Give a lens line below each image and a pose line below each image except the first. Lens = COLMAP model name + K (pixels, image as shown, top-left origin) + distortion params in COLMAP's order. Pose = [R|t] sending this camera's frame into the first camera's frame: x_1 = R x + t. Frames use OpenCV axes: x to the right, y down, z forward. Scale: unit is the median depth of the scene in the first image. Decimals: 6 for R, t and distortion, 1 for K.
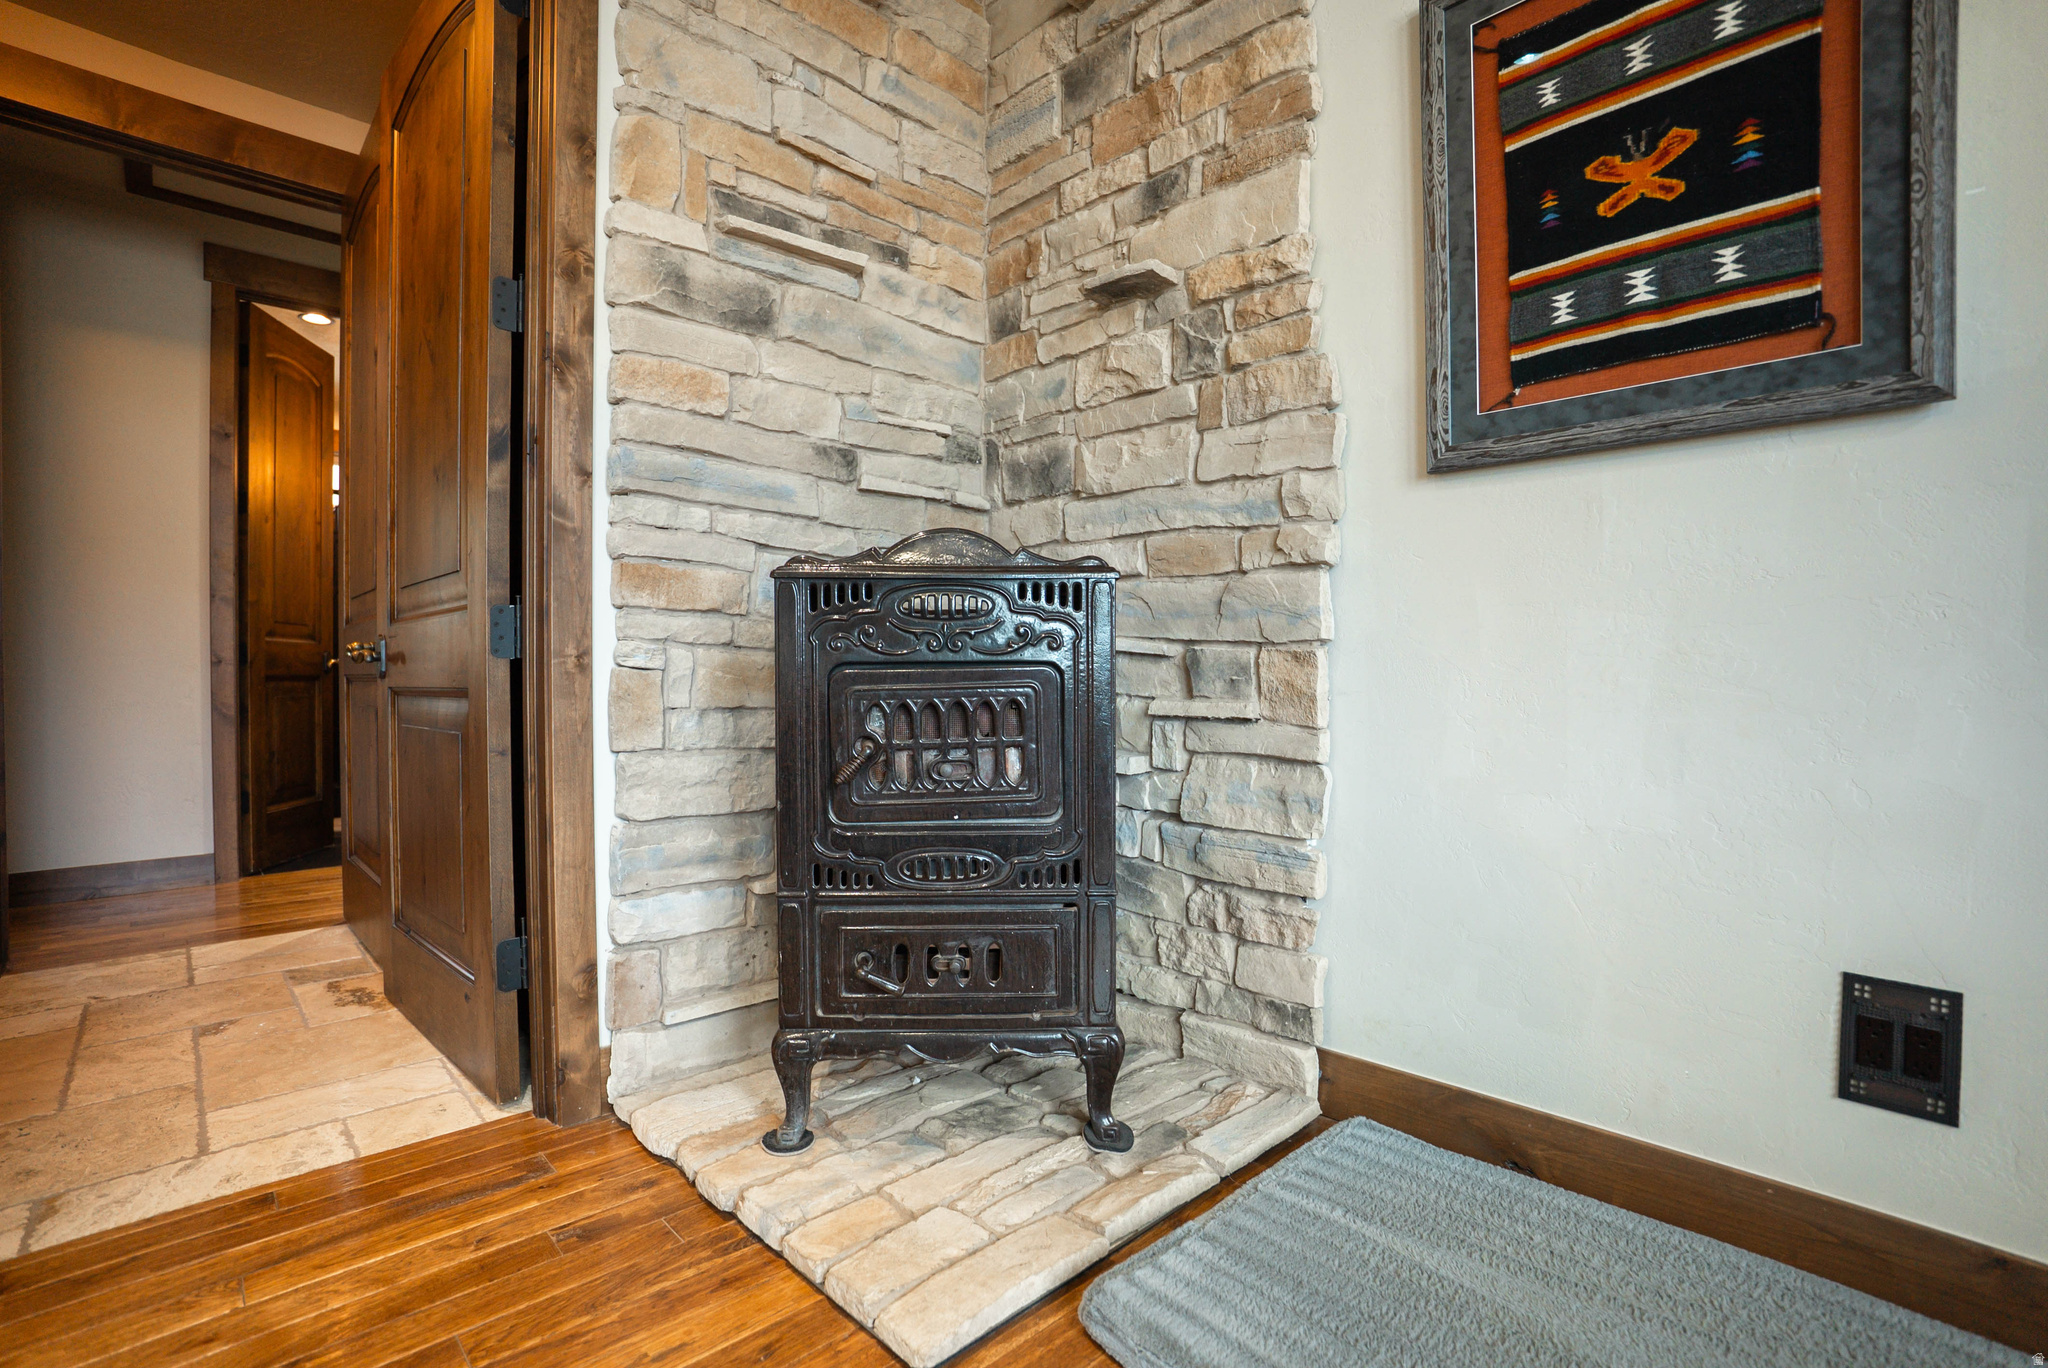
lens RADIAL K [[933.8, 0, 1023.8], [0, 933.8, 673.5], [0, 0, 1]] dist [-0.071308, 0.027660]
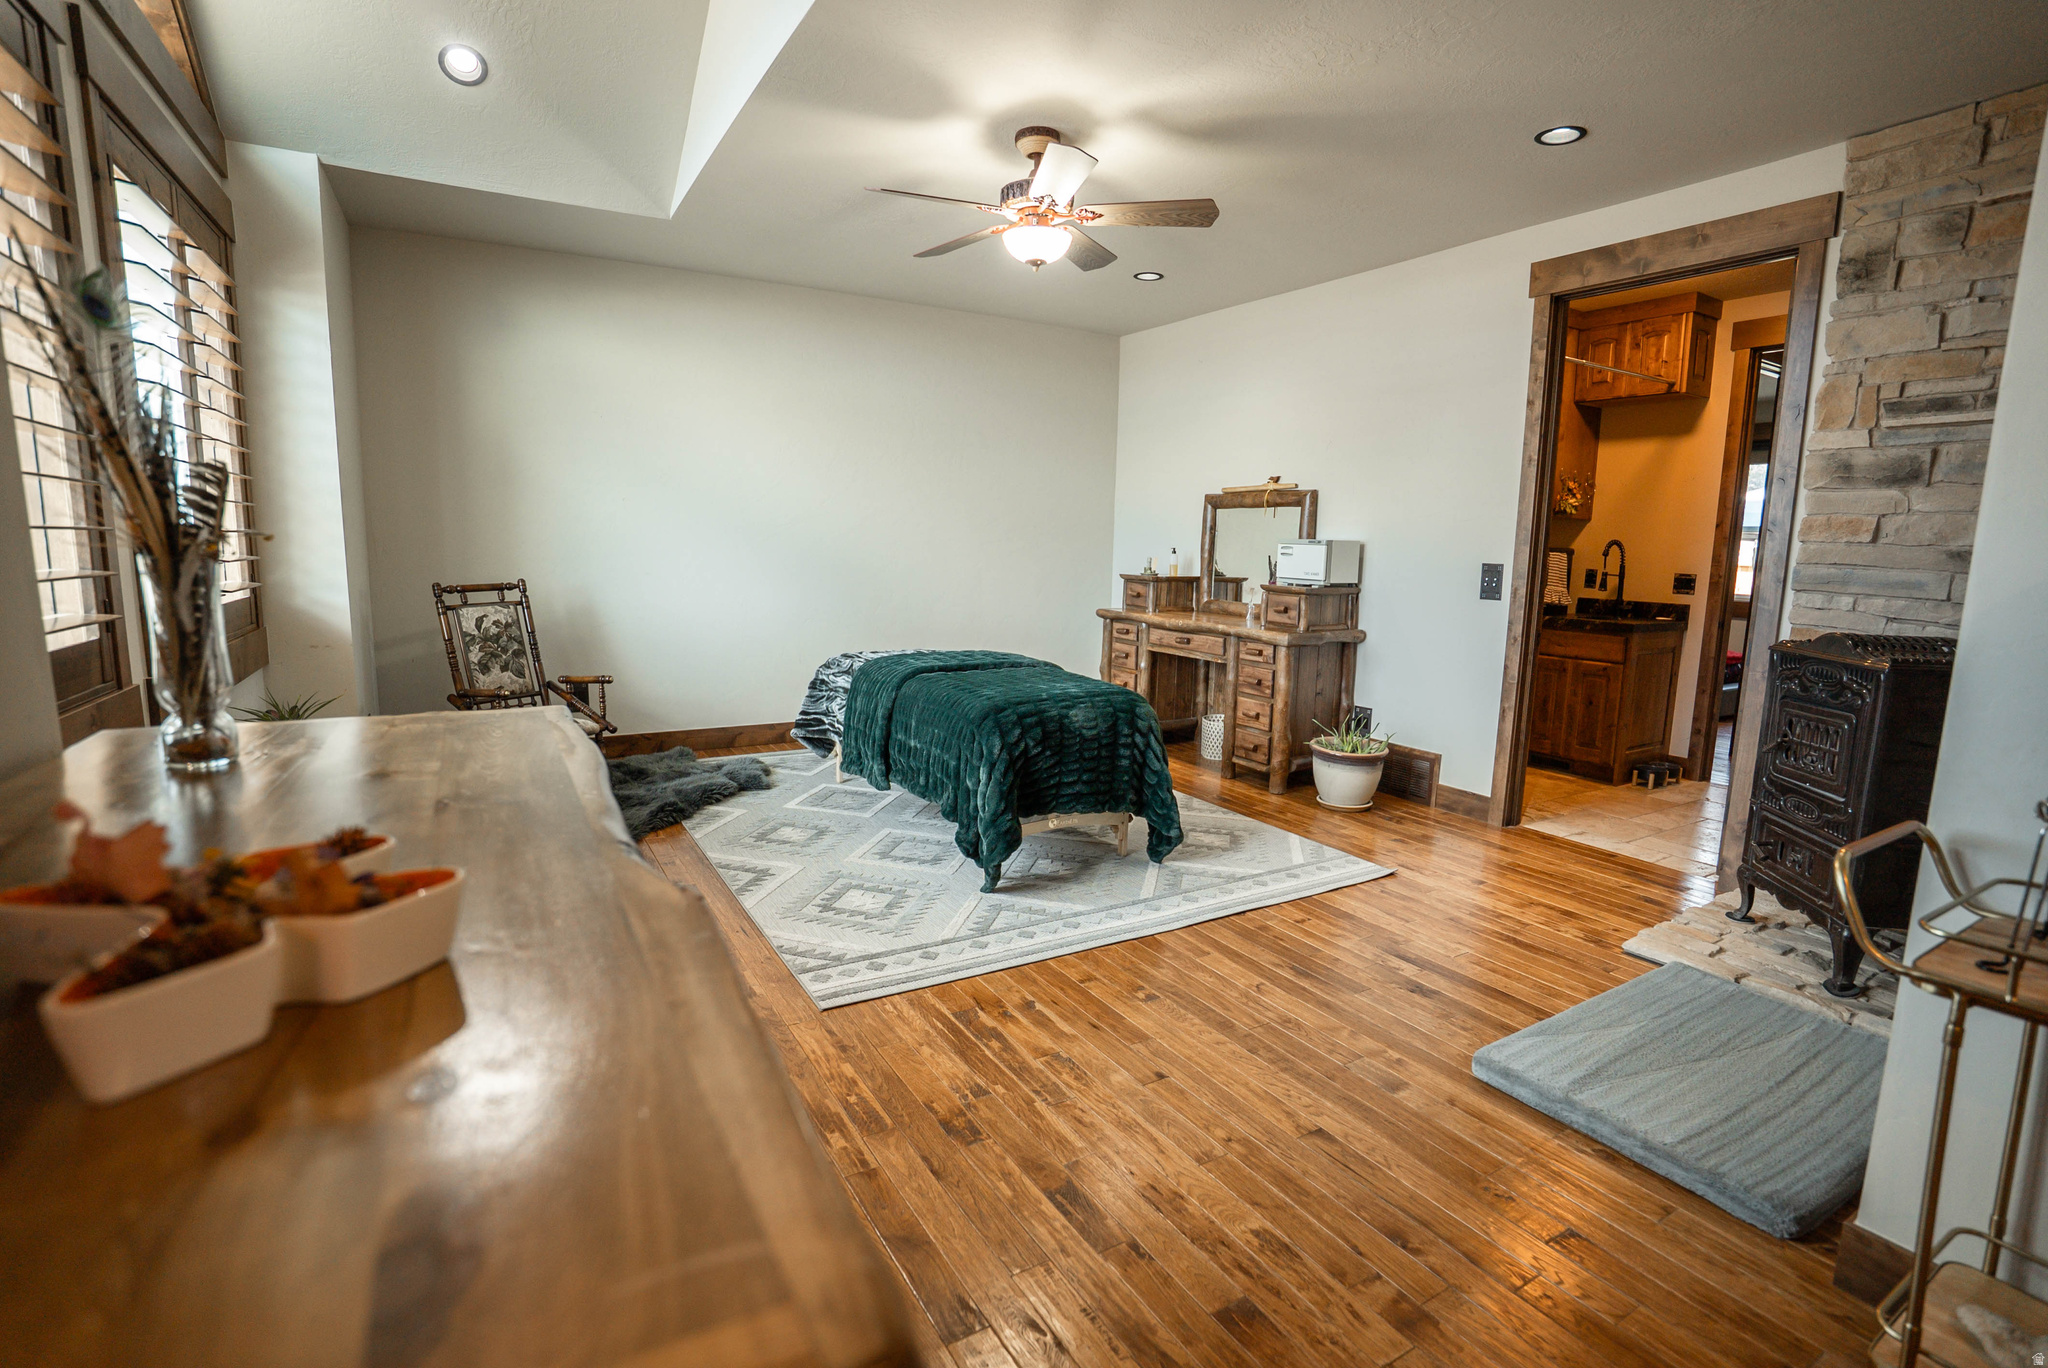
lens RADIAL K [[933.8, 0, 1023.8], [0, 933.8, 673.5], [0, 0, 1]] dist [-0.071308, 0.027660]
pose [[-0.220321, 0.134240, -0.966146, 1.667755], [-0.024776, 0.989395, 0.143120, -0.242942], [0.975113, 0.055470, -0.214658, -0.149225]]
